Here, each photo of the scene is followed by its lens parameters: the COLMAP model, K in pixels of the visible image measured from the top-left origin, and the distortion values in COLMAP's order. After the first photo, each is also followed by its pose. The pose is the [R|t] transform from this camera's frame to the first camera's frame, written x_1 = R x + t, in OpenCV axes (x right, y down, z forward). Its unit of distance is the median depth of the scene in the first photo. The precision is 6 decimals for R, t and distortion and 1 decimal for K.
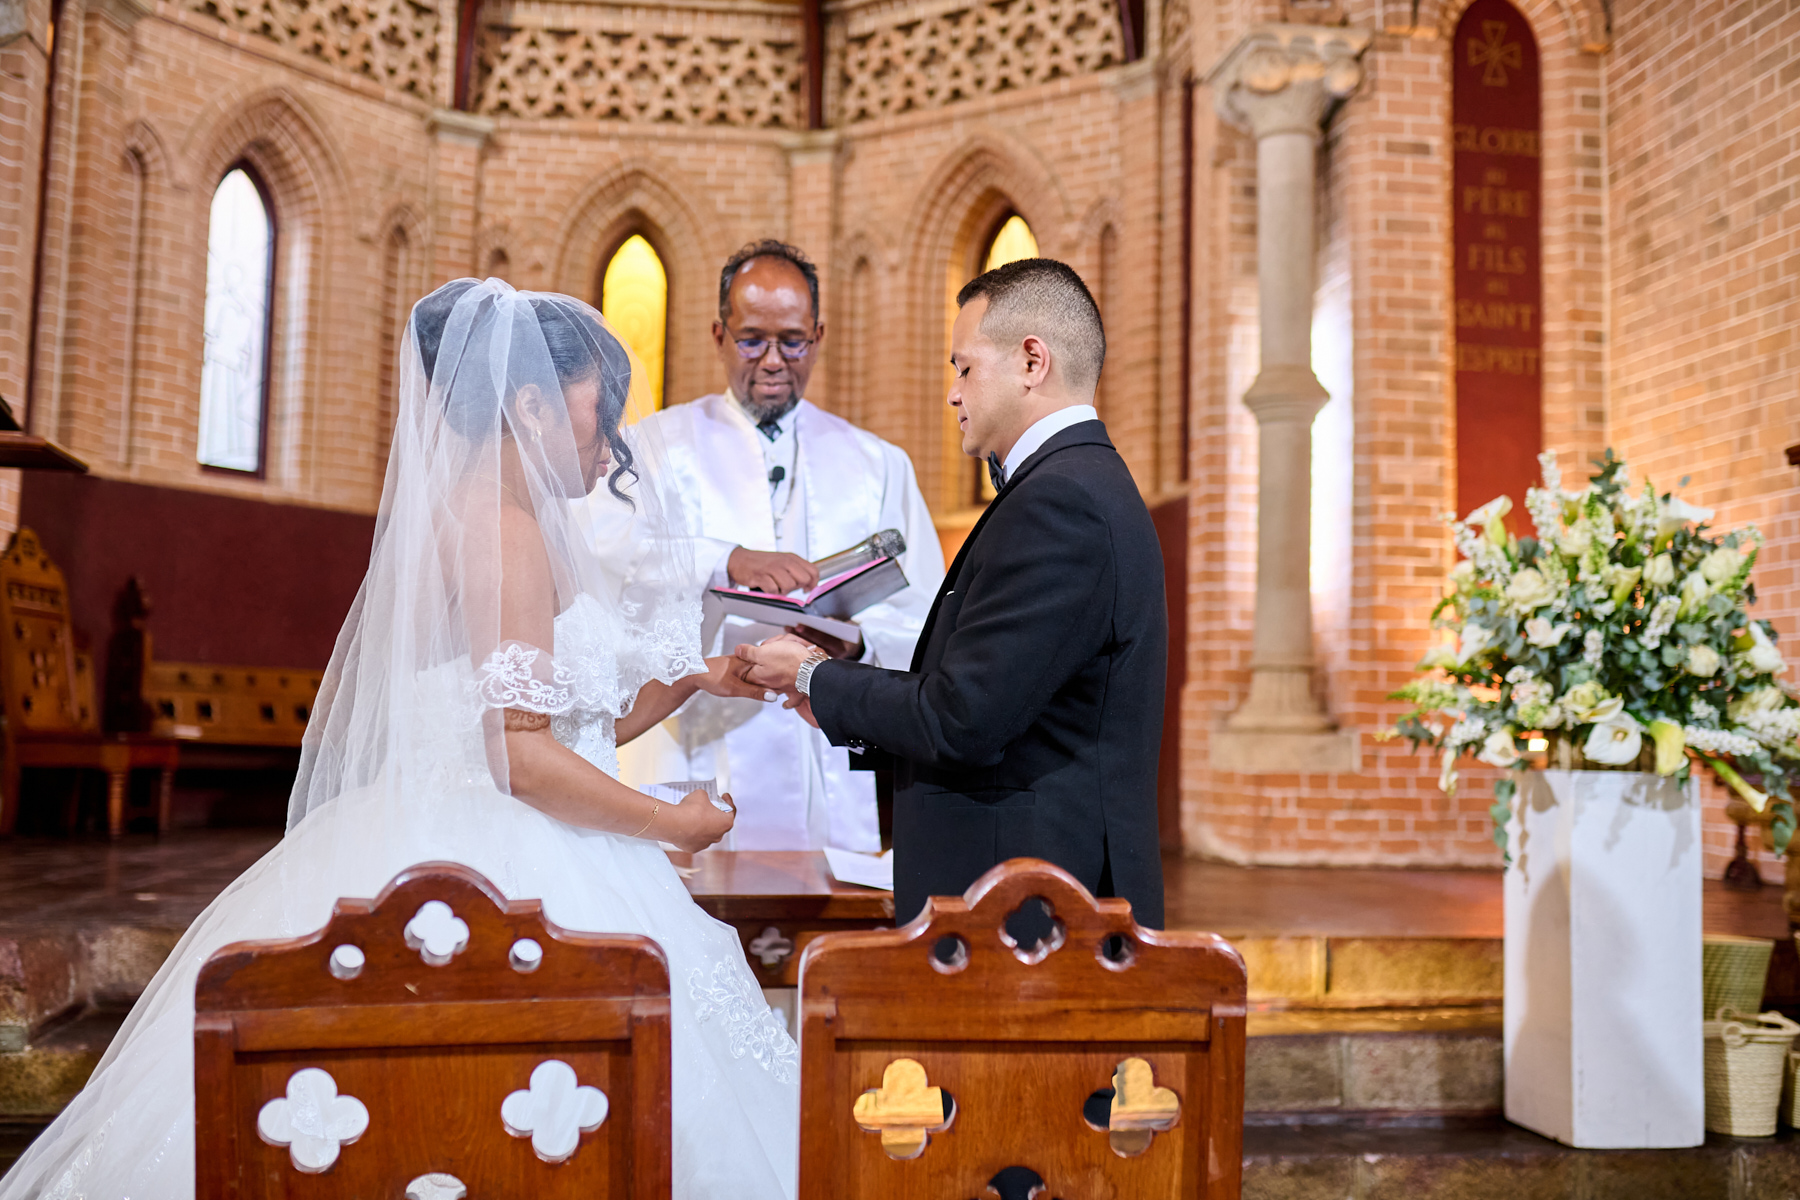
lens RADIAL K [[1725.1, 0, 889.0], [0, 1725.1, 608.8], [0, 0, 1]] dist [-0.062003, 0.100215]
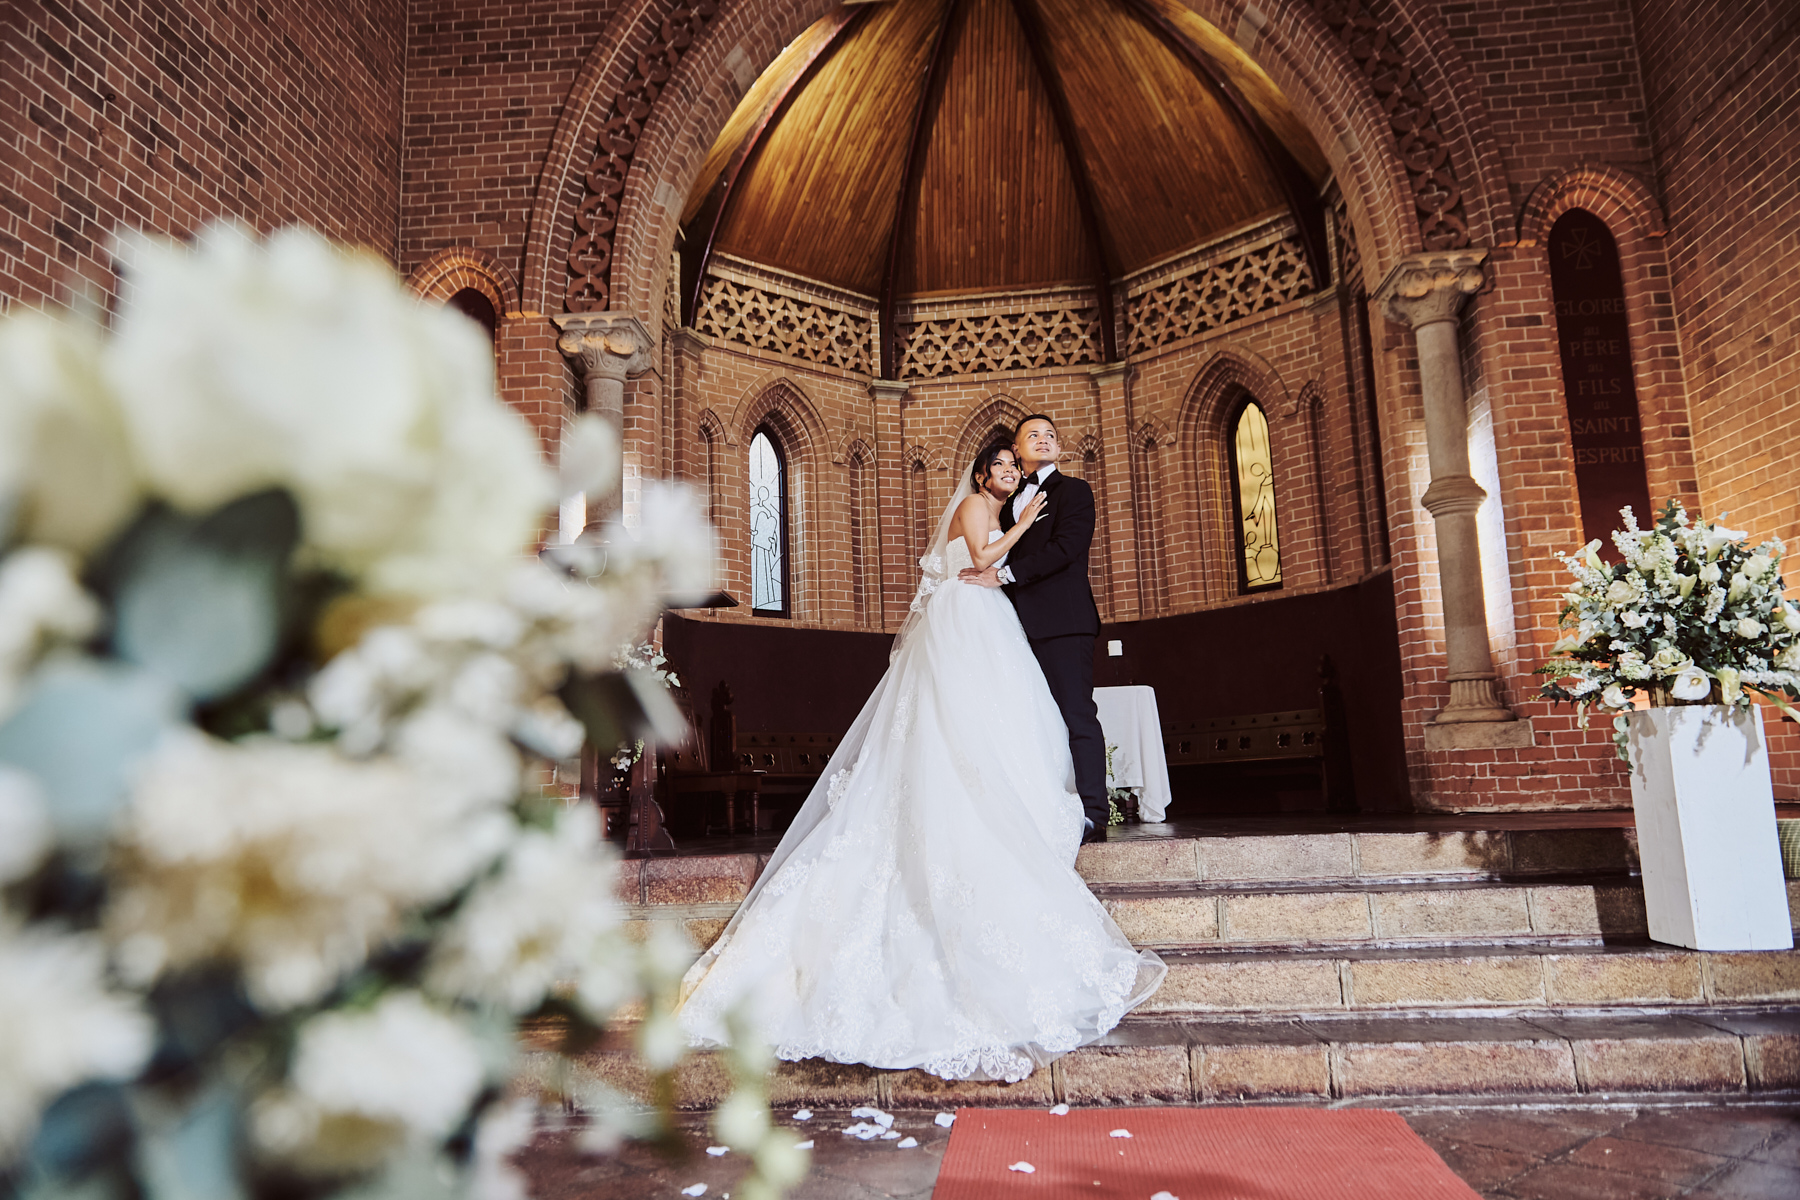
lens RADIAL K [[1209.0, 0, 906.2], [0, 1209.0, 603.2], [0, 0, 1]] dist [-0.001964, 0.003921]
pose [[0.973245, -0.090382, -0.211245, -0.015108], [0.073792, 0.993632, -0.085152, 0.019856], [0.217596, 0.067285, 0.973717, -0.103775]]
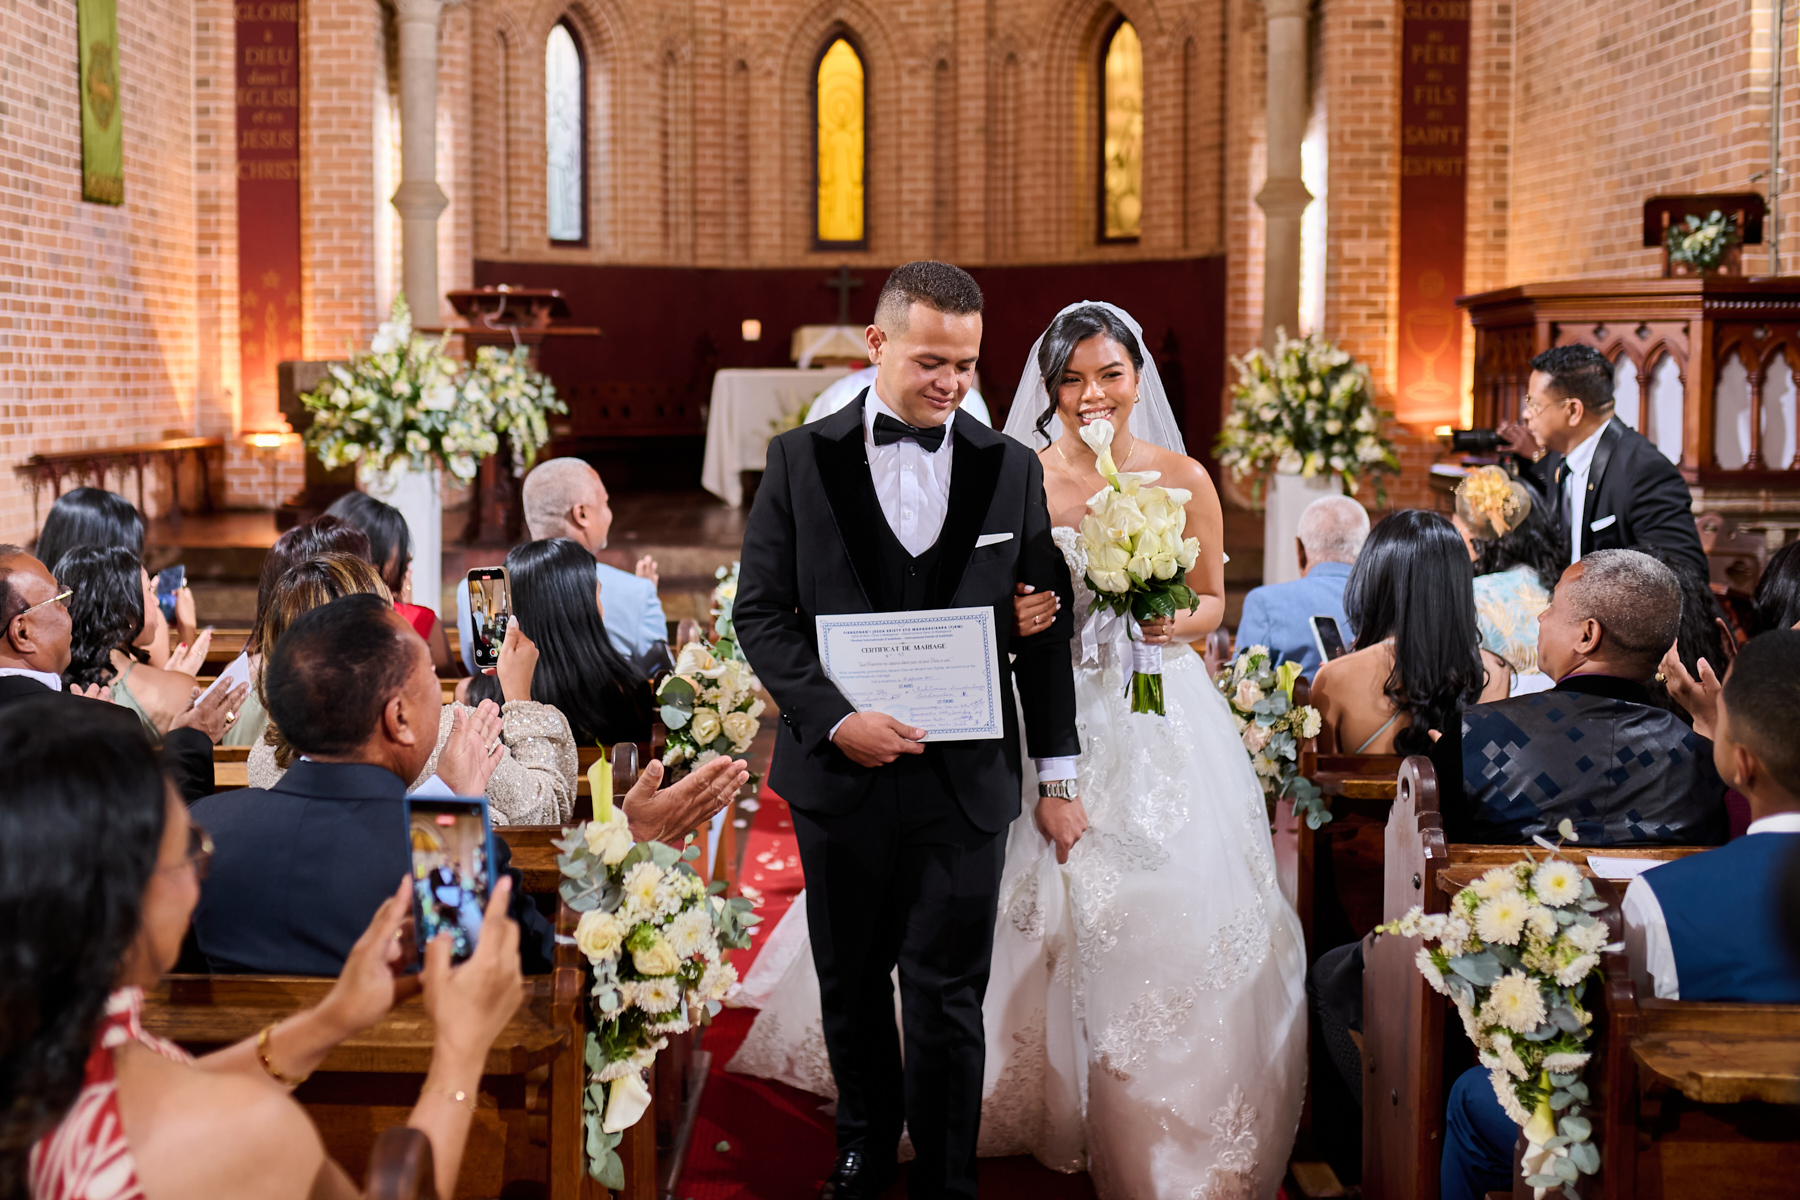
lens RADIAL K [[2141.3, 0, 817.1], [0, 2141.3, 533.5], [0, 0, 1]] dist [-0.075132, 0.019594]
pose [[0.988783, -0.007043, -0.149196, 0.097247], [0.031558, 0.986188, 0.162594, -0.138543], [0.145990, -0.165478, 0.975348, -0.836573]]
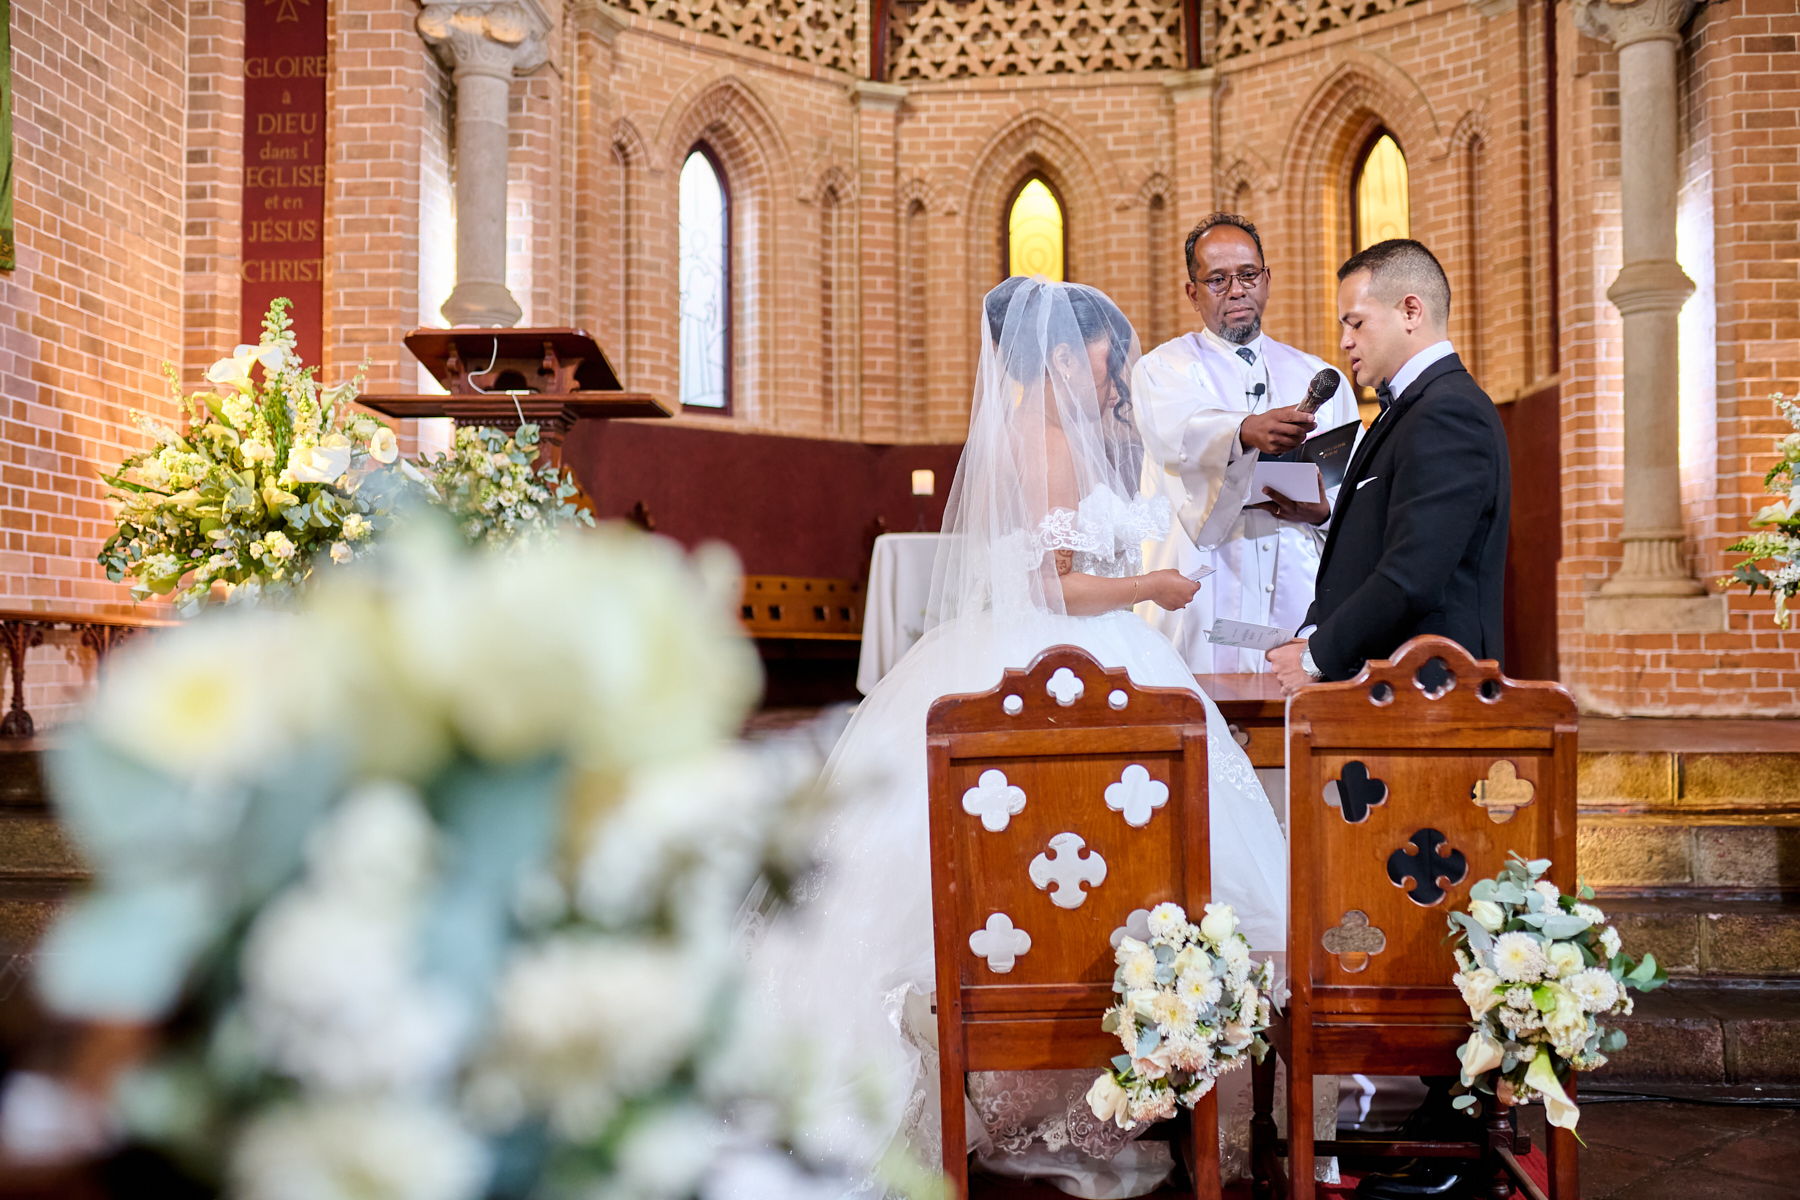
lens RADIAL K [[1697.0, 0, 908.1], [0, 1697.0, 603.3], [0, 0, 1]] dist [-0.064852, 0.103693]
pose [[0.978350, -0.031240, -0.204585, -0.014974], [0.041552, 0.998063, 0.046302, 0.005161], [0.202742, -0.053800, 0.977753, -0.130595]]
